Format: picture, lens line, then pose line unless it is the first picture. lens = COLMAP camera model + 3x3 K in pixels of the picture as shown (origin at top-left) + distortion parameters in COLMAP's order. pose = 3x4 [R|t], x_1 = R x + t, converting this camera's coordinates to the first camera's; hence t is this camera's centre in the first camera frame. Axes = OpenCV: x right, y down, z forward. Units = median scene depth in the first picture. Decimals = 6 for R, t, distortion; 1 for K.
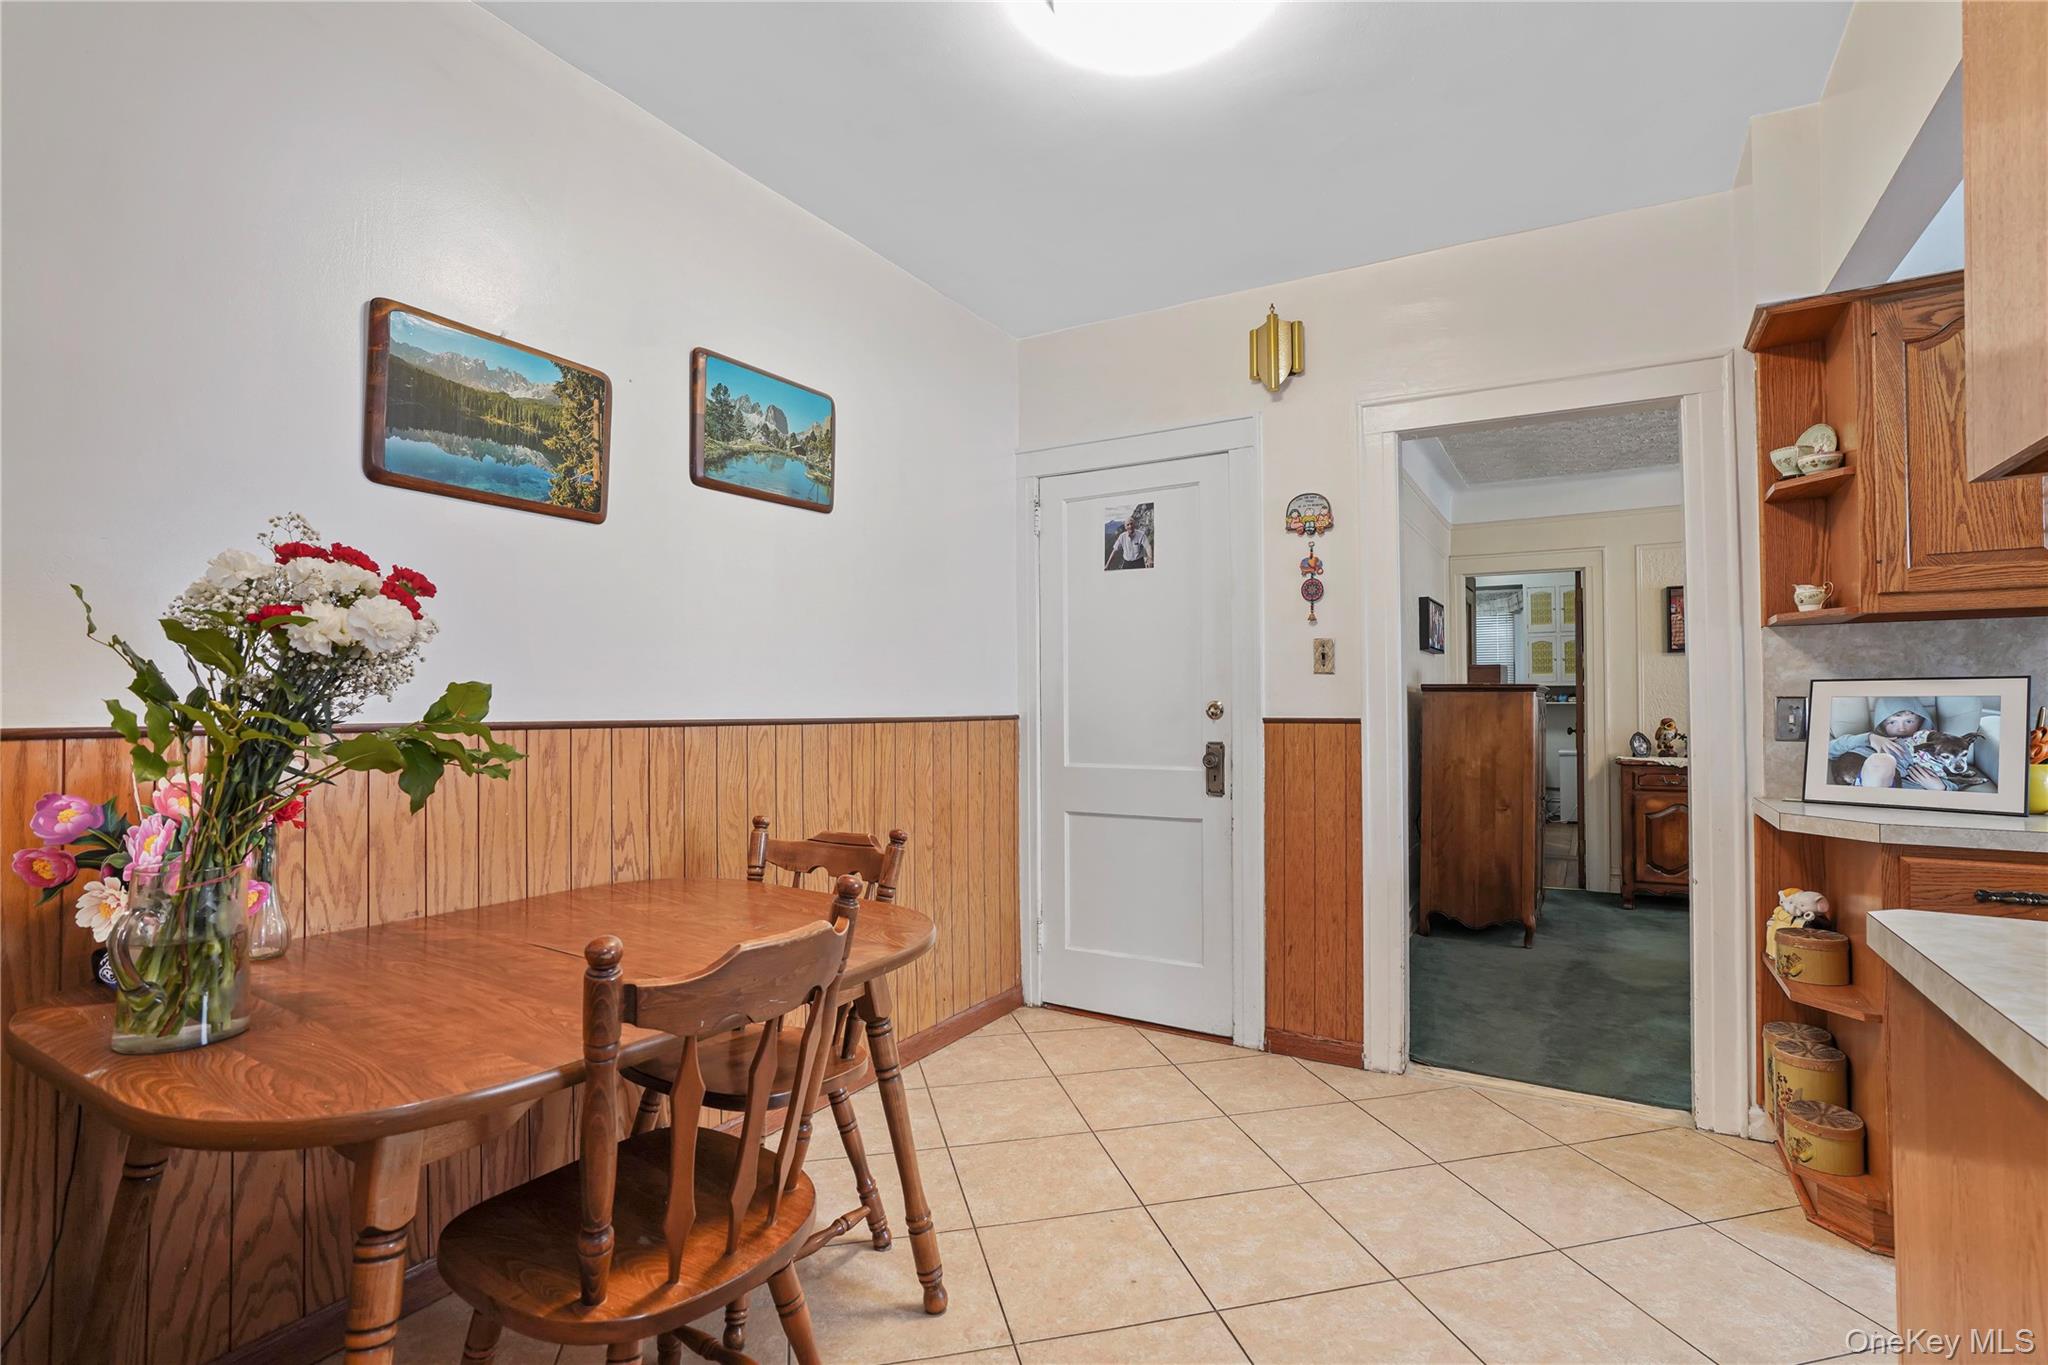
lens RADIAL K [[959.5, 0, 1039.1], [0, 959.5, 693.4], [0, 0, 1]] dist [-0.058721, 0.030154]
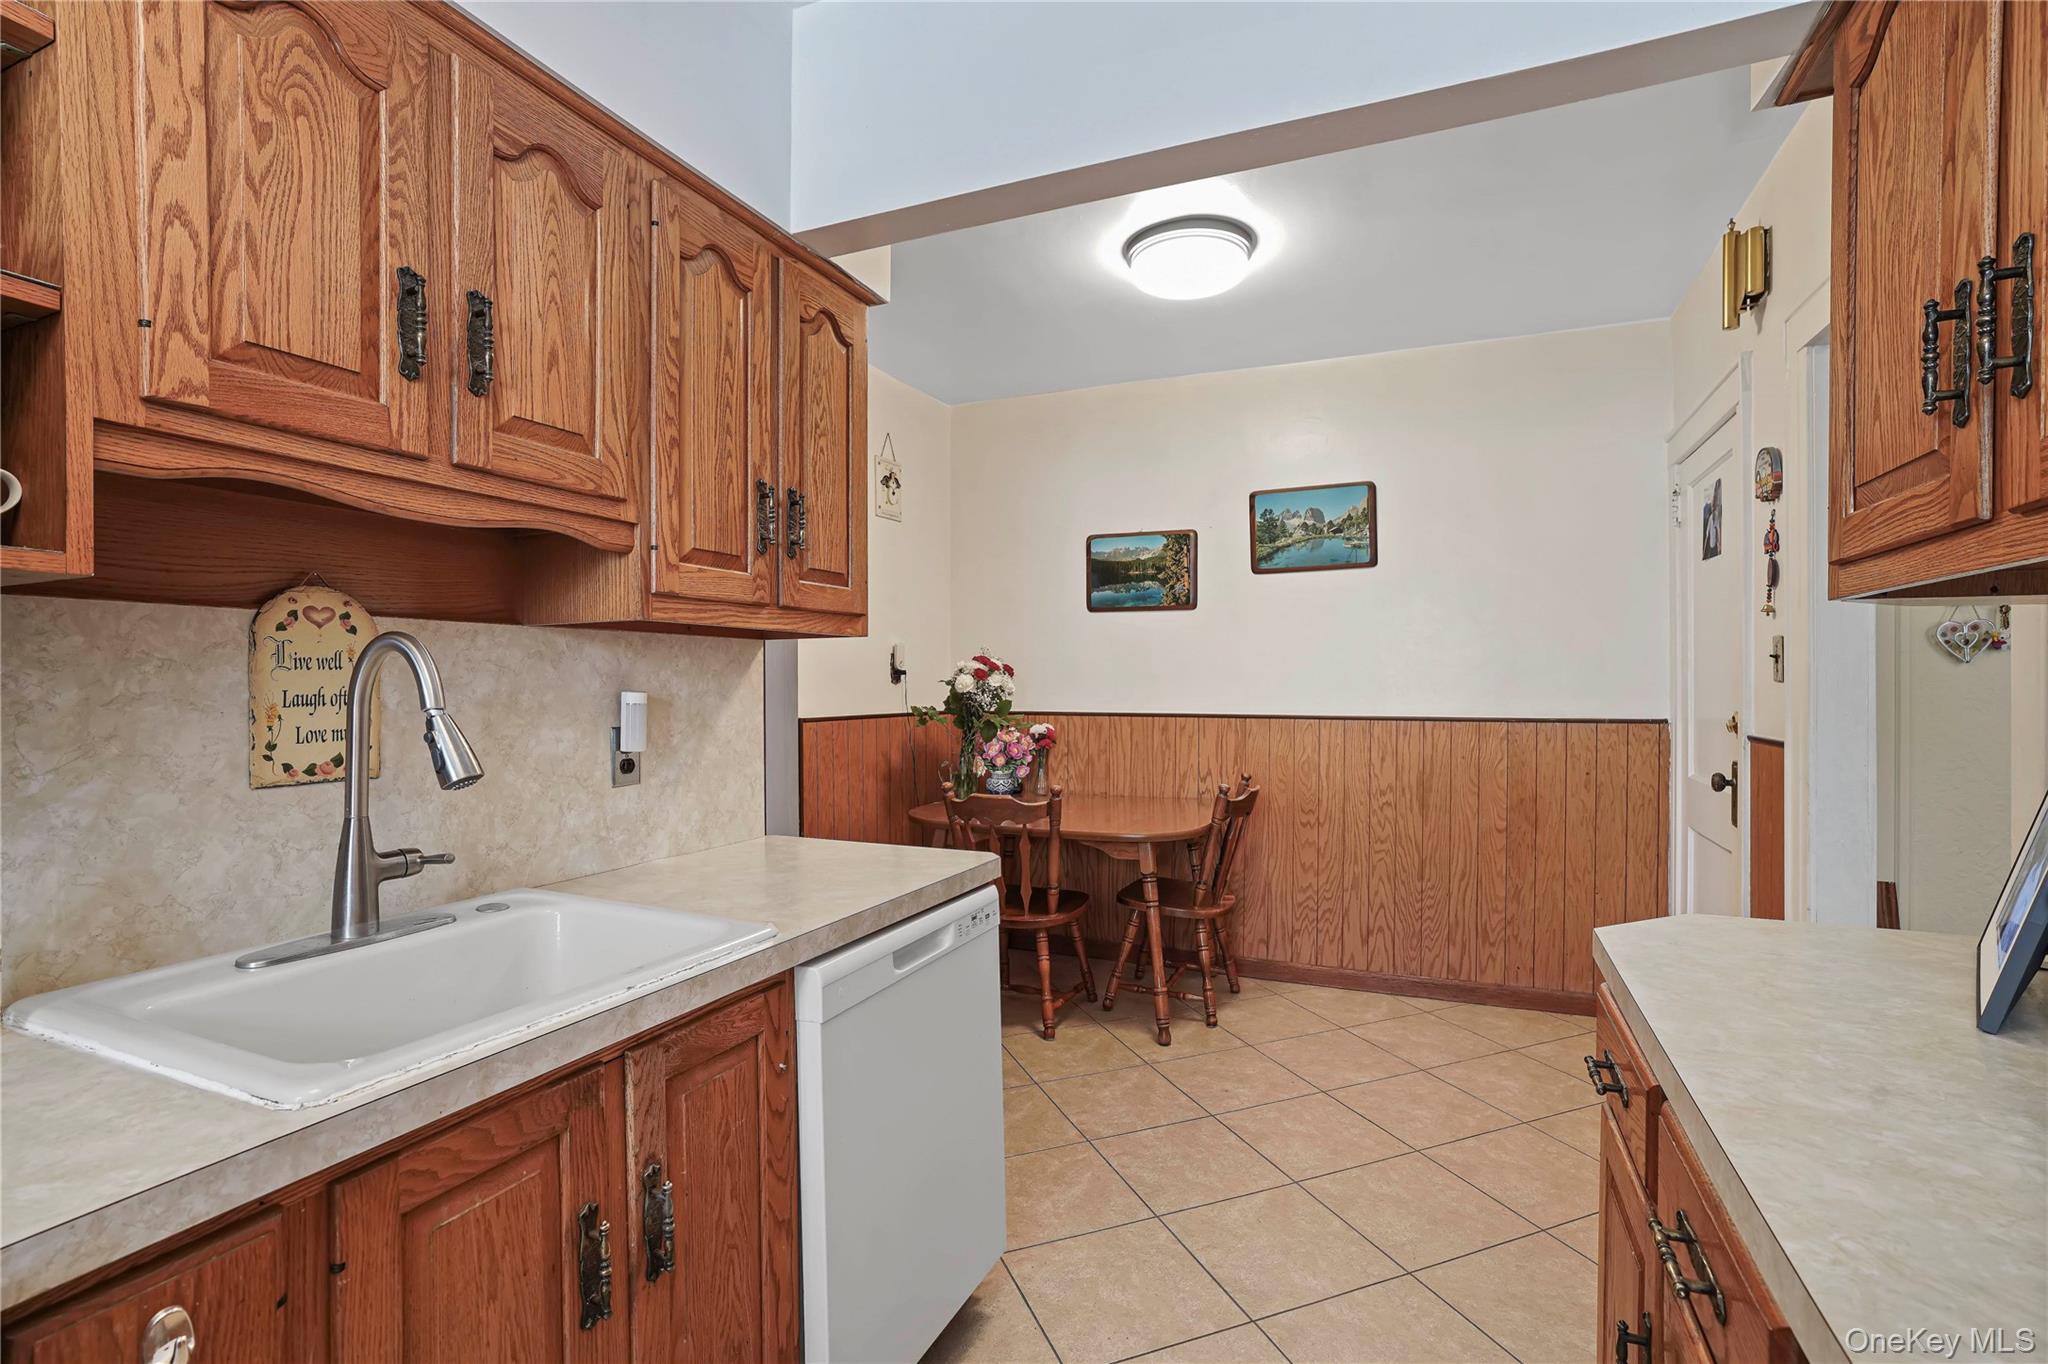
lens RADIAL K [[959.5, 0, 1039.1], [0, 959.5, 692.9], [0, 0, 1]] dist [-0.058721, 0.030154]
pose [[0.117738, 0.014987, -0.992932, 1.307680], [0.016106, 0.999726, 0.016999, -0.046334], [0.992914, -0.017993, 0.117465, 0.431698]]
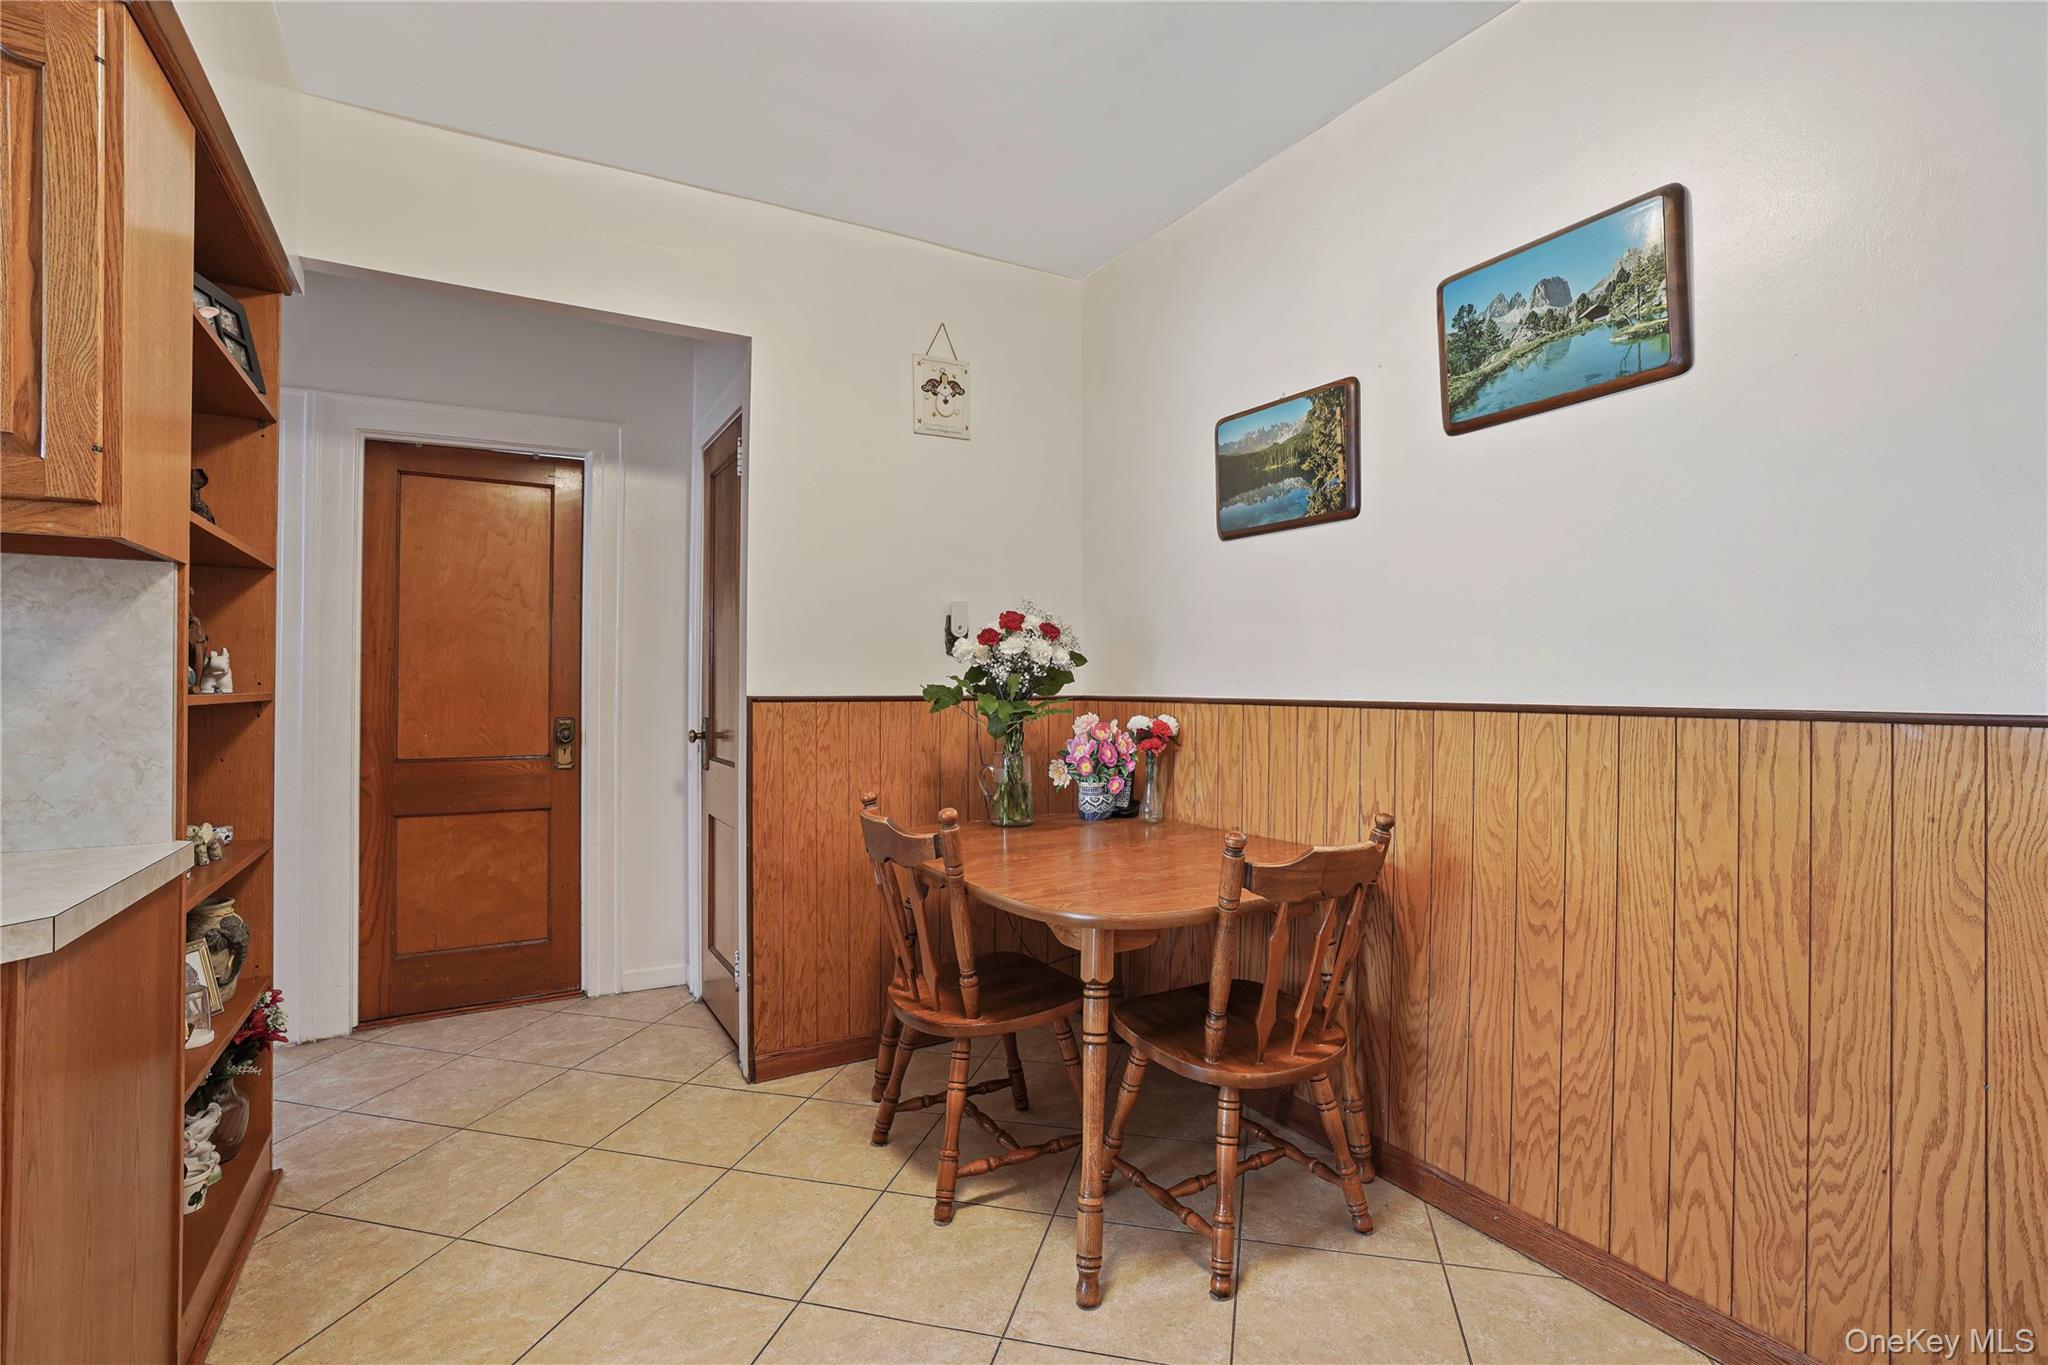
lens RADIAL K [[951.1, 0, 1024.0], [0, 951.1, 682.5], [0, 0, 1]] dist [-0.056809, 0.028537]
pose [[-0.485648, 0.001181, -0.874154, 0.606166], [0.013798, 0.999885, -0.006315, 0.008857], [0.874045, -0.015128, -0.485609, 1.104263]]
